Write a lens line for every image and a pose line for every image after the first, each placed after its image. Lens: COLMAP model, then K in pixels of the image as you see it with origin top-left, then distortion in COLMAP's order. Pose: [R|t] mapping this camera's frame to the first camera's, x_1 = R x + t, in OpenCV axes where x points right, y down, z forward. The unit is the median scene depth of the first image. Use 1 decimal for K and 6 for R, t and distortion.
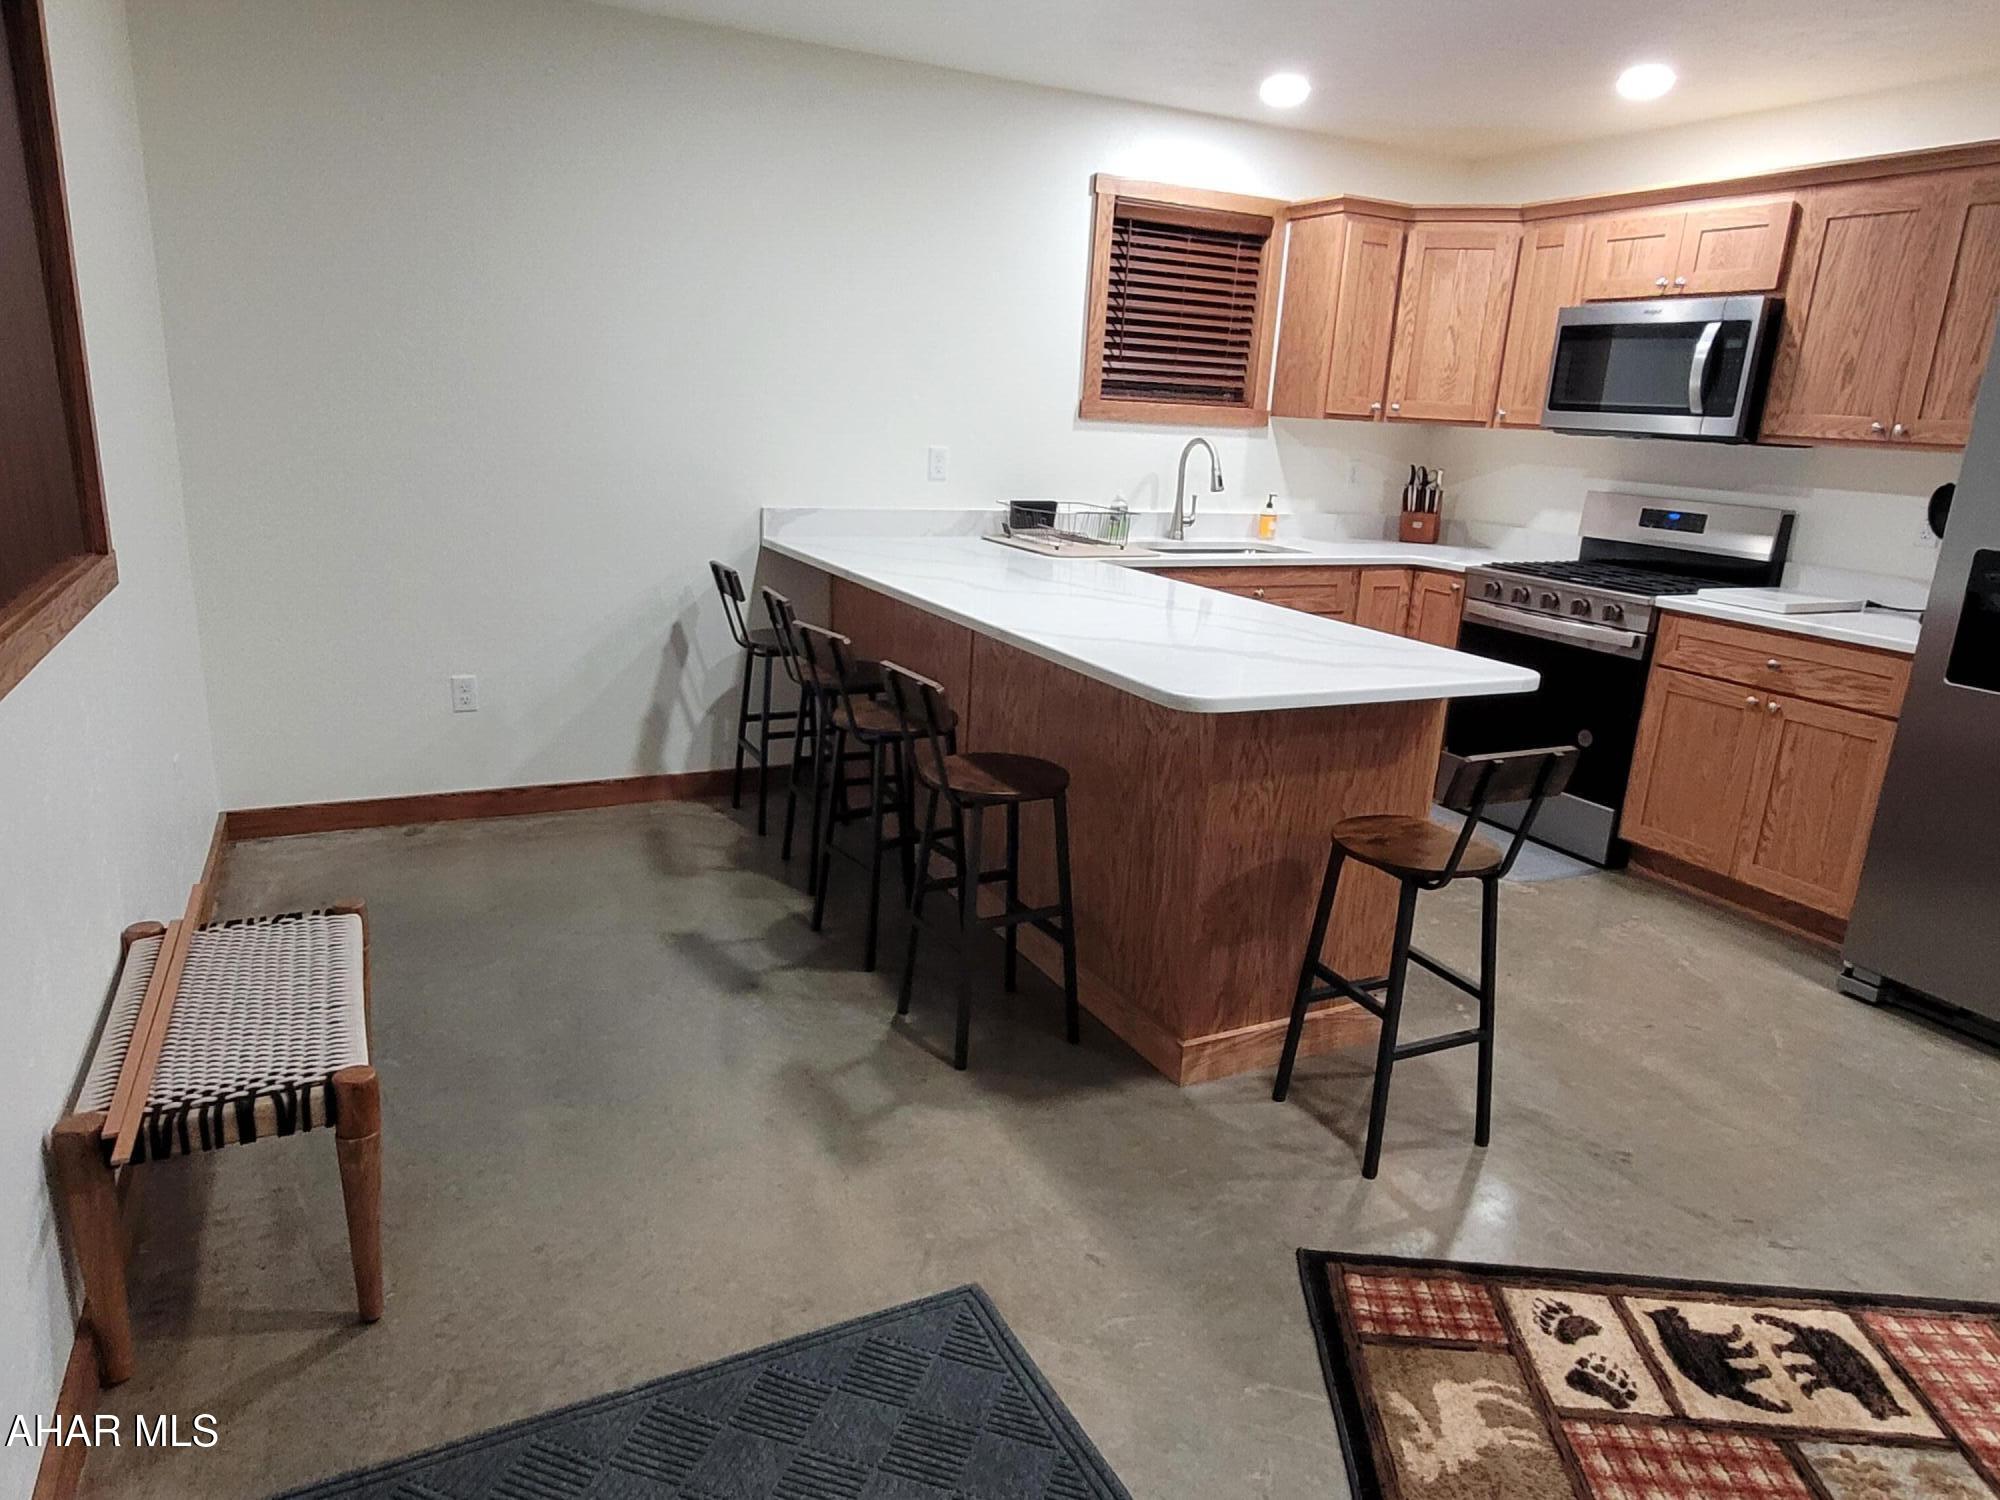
lens RADIAL K [[1269.1, 0, 998.5], [0, 1269.1, 760.7], [0, 0, 1]] dist [-0.000958, -0.003149]
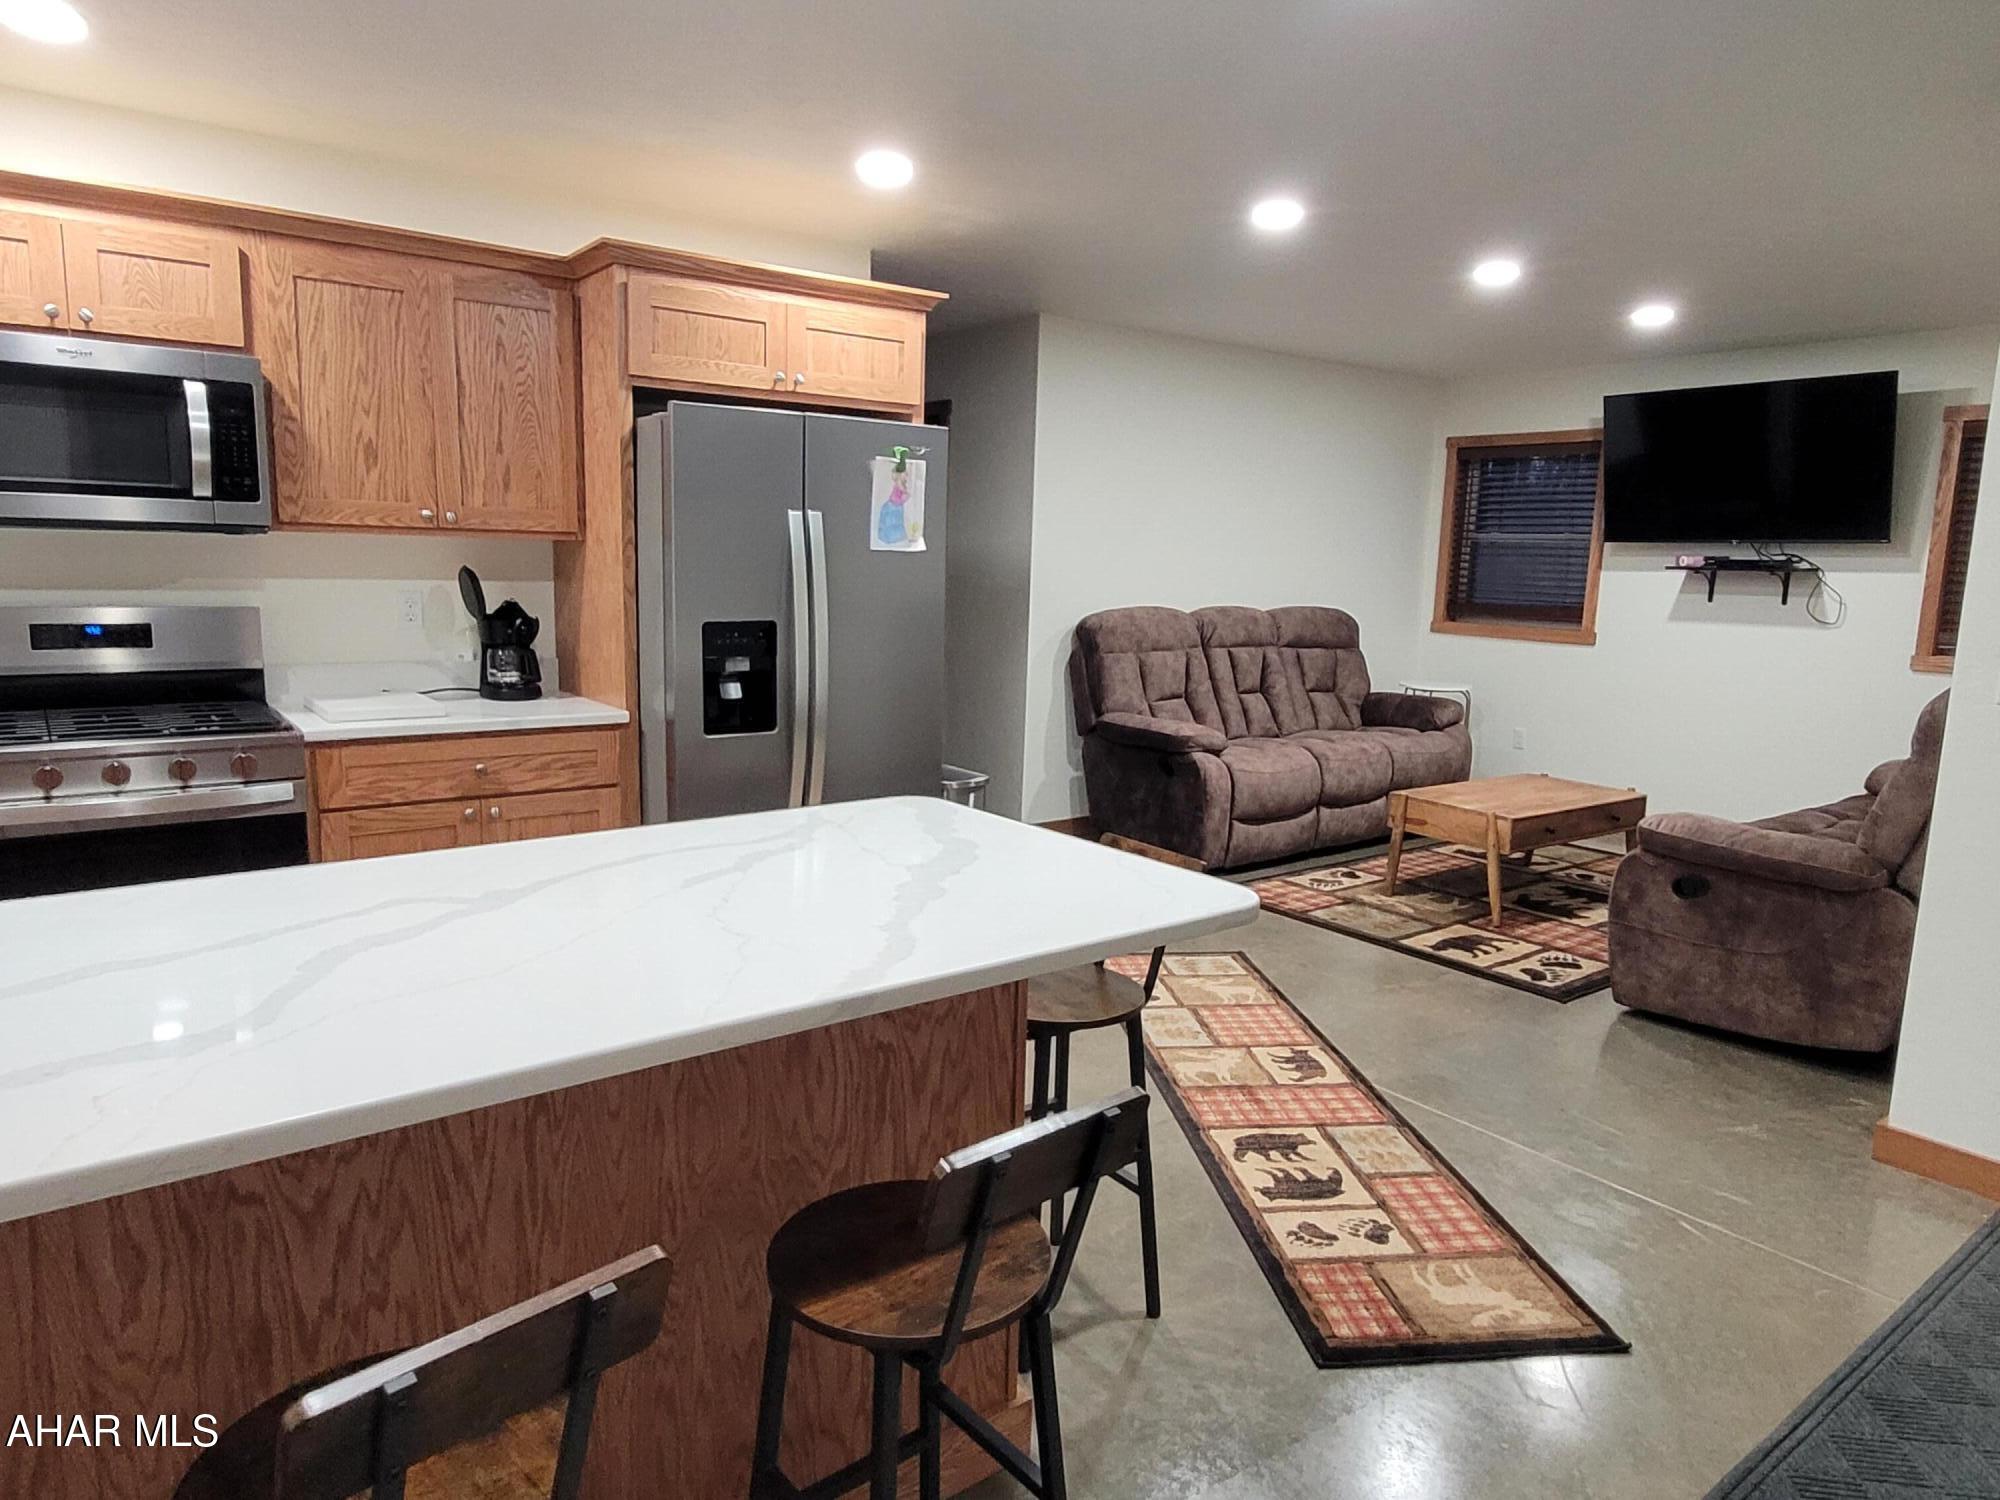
lens RADIAL K [[1275.7, 0, 1016.1], [0, 1275.7, 749.7], [0, 0, 1]] dist [0.013896, -0.000526]
pose [[-0.193005, -0.207059, 0.959101, -0.332858], [0.230793, 0.940475, 0.249482, -0.215410], [-0.953669, 0.269505, -0.133728, 0.693083]]
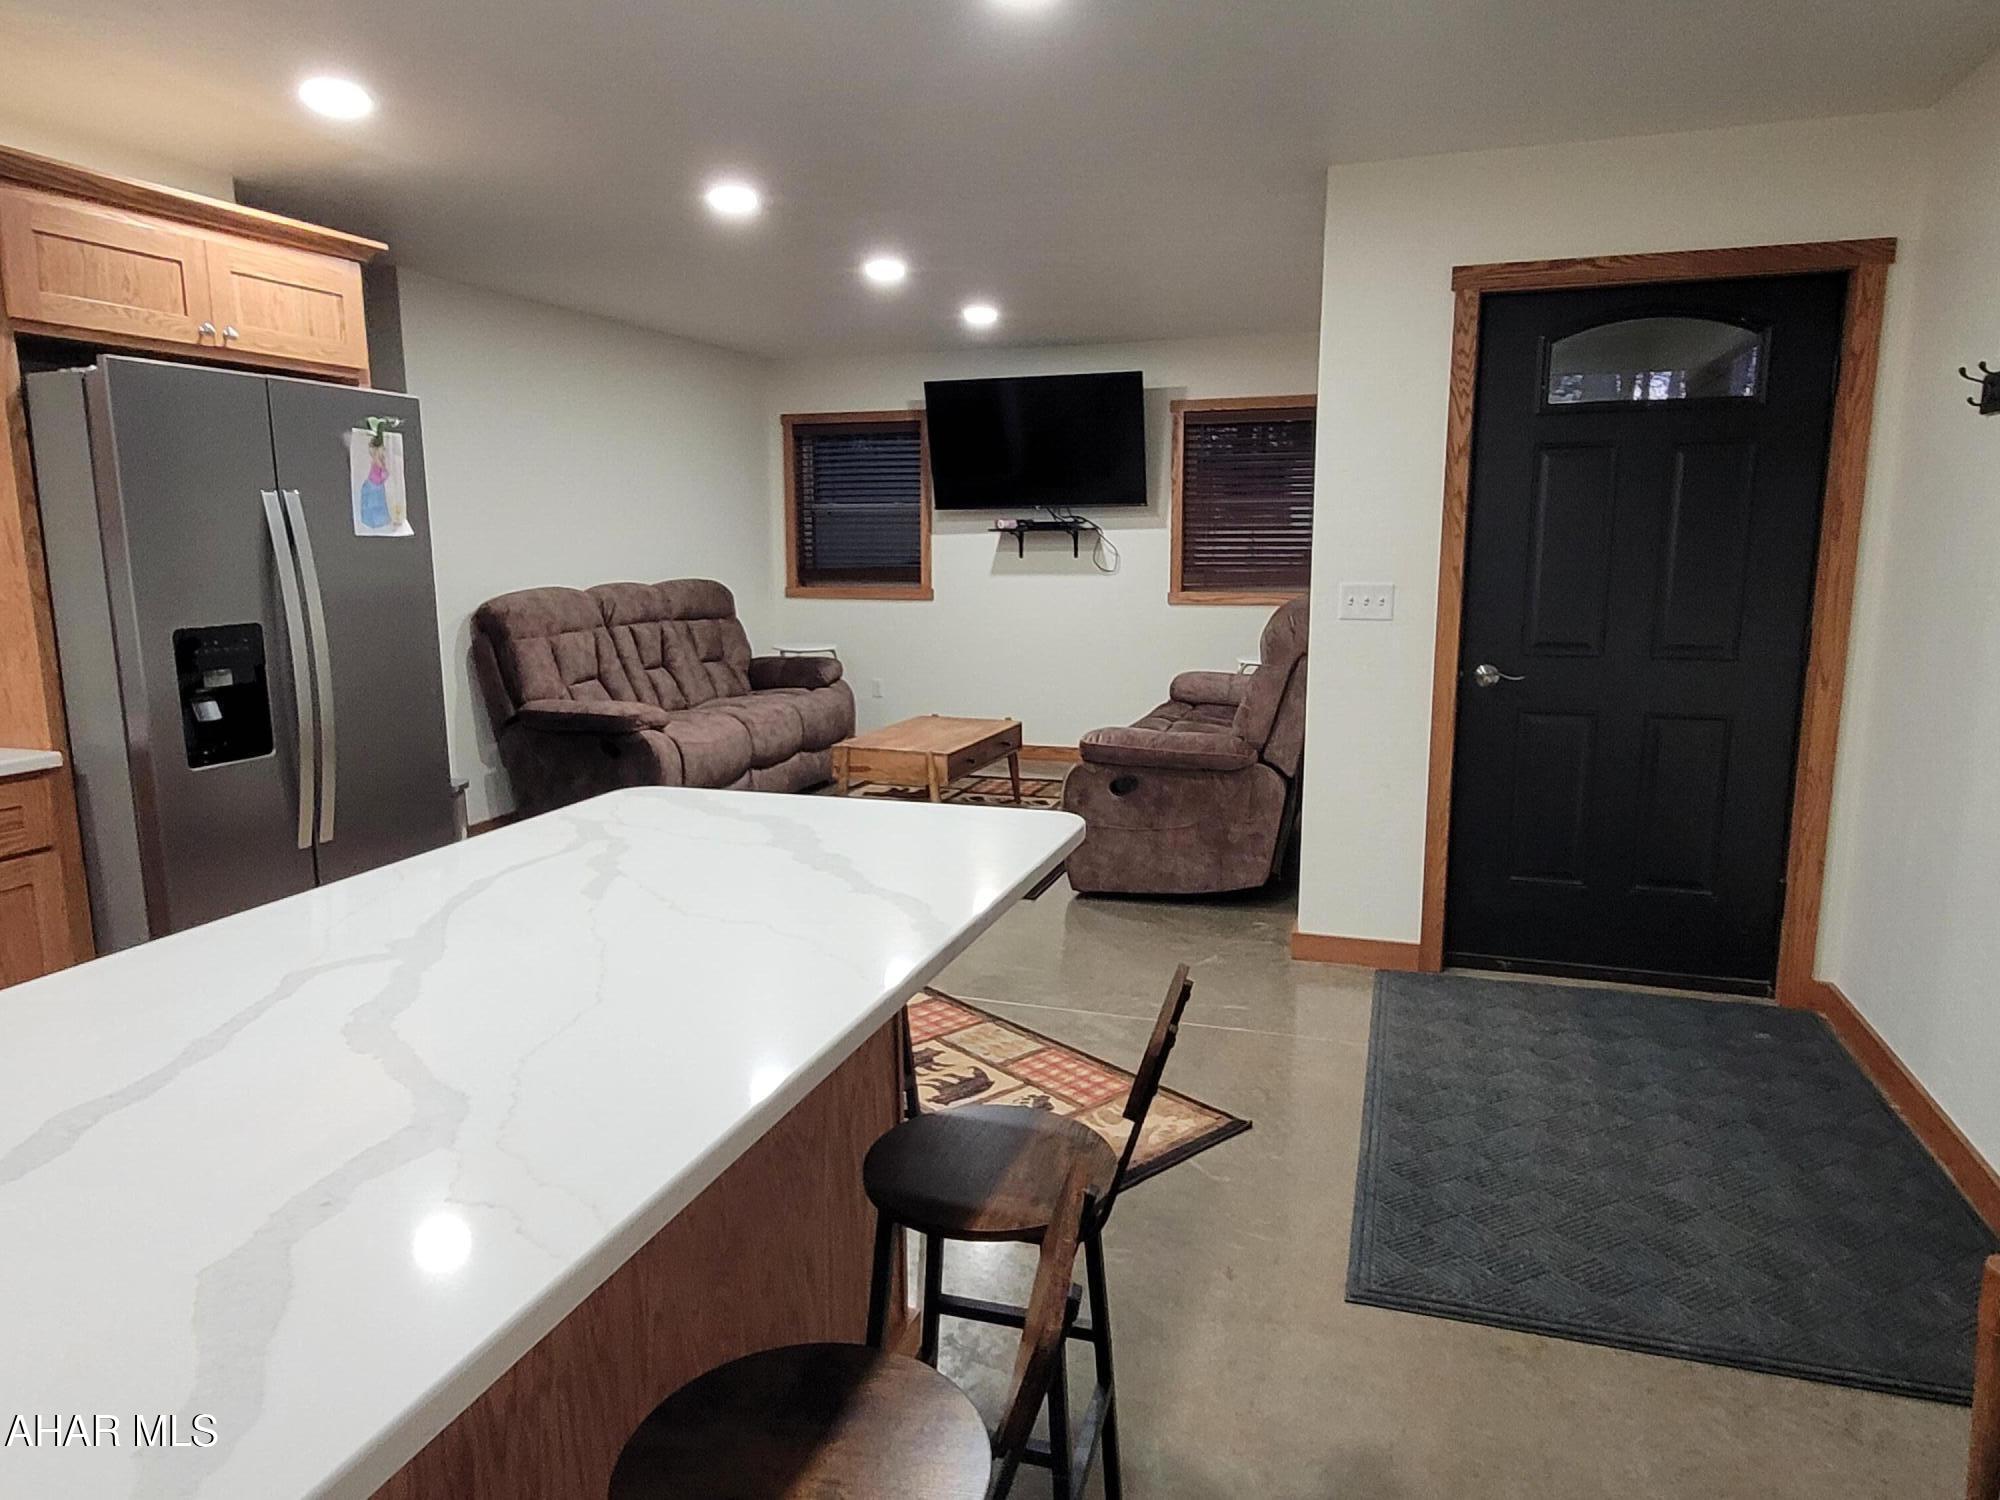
lens RADIAL K [[1276.6, 0, 1006.8], [0, 1276.6, 754.5], [0, 0, 1]] dist [0.006979, 0.003047]
pose [[-0.709641, -0.169123, 0.683965, -0.264052], [0.159860, 0.906797, 0.390083, -0.272204], [-0.686189, 0.386157, -0.616464, 0.911019]]
